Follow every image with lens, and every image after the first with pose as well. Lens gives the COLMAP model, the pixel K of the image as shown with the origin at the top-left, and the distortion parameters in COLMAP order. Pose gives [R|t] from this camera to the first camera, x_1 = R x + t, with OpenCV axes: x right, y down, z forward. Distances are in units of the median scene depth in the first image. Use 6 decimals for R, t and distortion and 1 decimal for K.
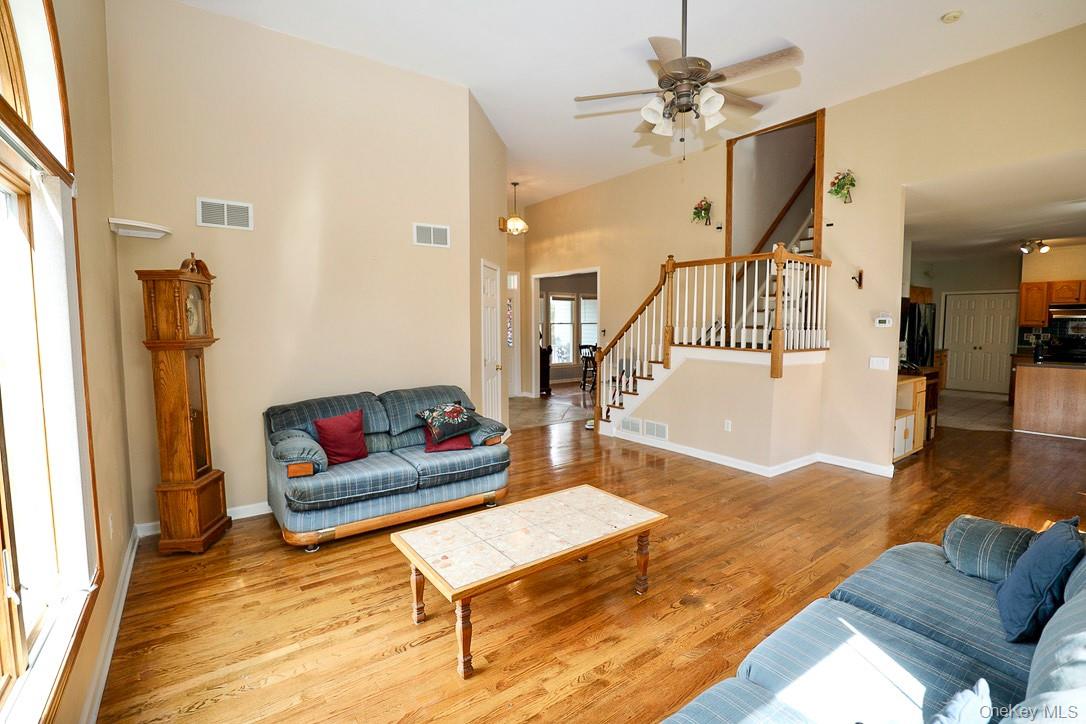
lens RADIAL K [[496.2, 0, 542.5], [0, 496.2, 362.3], [0, 0, 1]] dist [-0.033599, 0.003664]
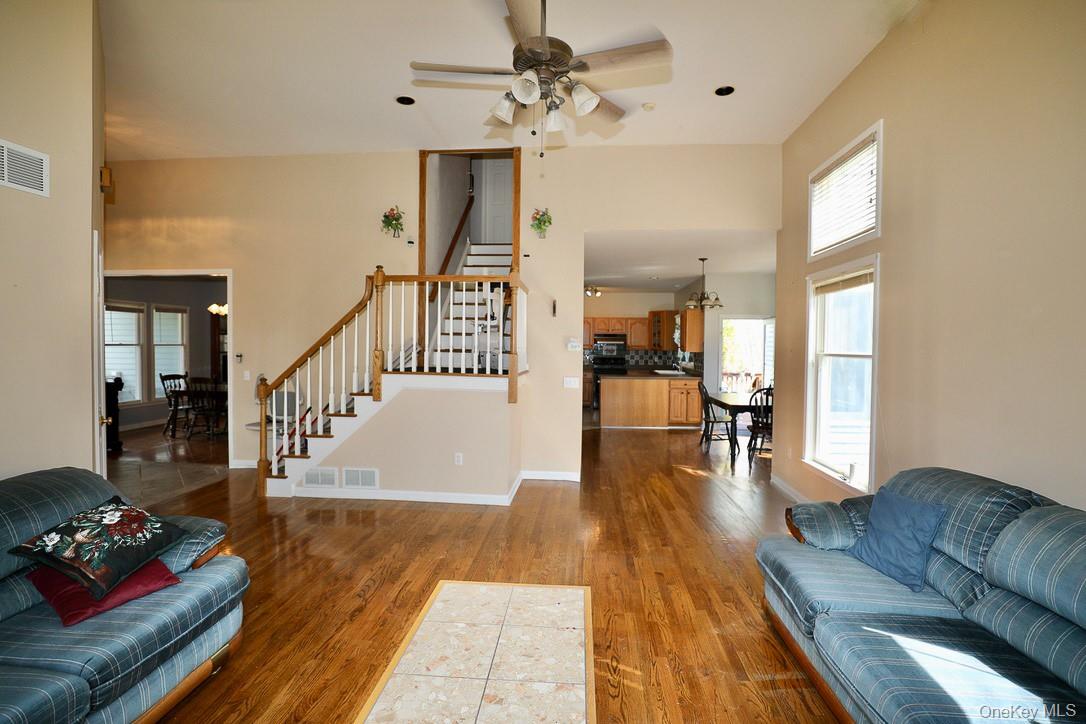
lens RADIAL K [[496.2, 0, 541.6], [0, 496.2, 358.9], [0, 0, 1]] dist [-0.033599, 0.003664]
pose [[0.649327, -0.012820, 0.760401, -0.189685], [0.051621, 0.998295, -0.027249, -0.020081], [-0.758755, 0.056946, 0.648882, 0.242710]]
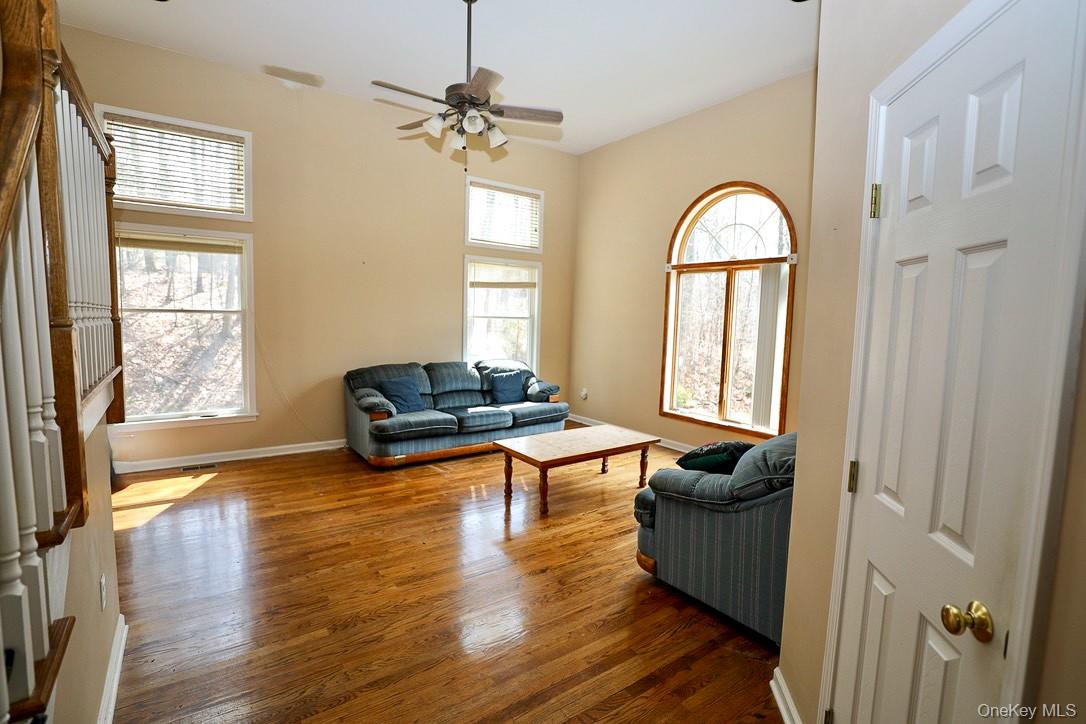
lens RADIAL K [[514.2, 0, 541.1], [0, 514.2, 358.6], [0, 0, 1]] dist [-0.001419, -0.000074]
pose [[-0.999661, -0.023384, 0.011452, 0.044733], [-0.020970, 0.983767, 0.178220, -0.103616], [-0.015434, 0.177919, -0.983924, 1.170554]]
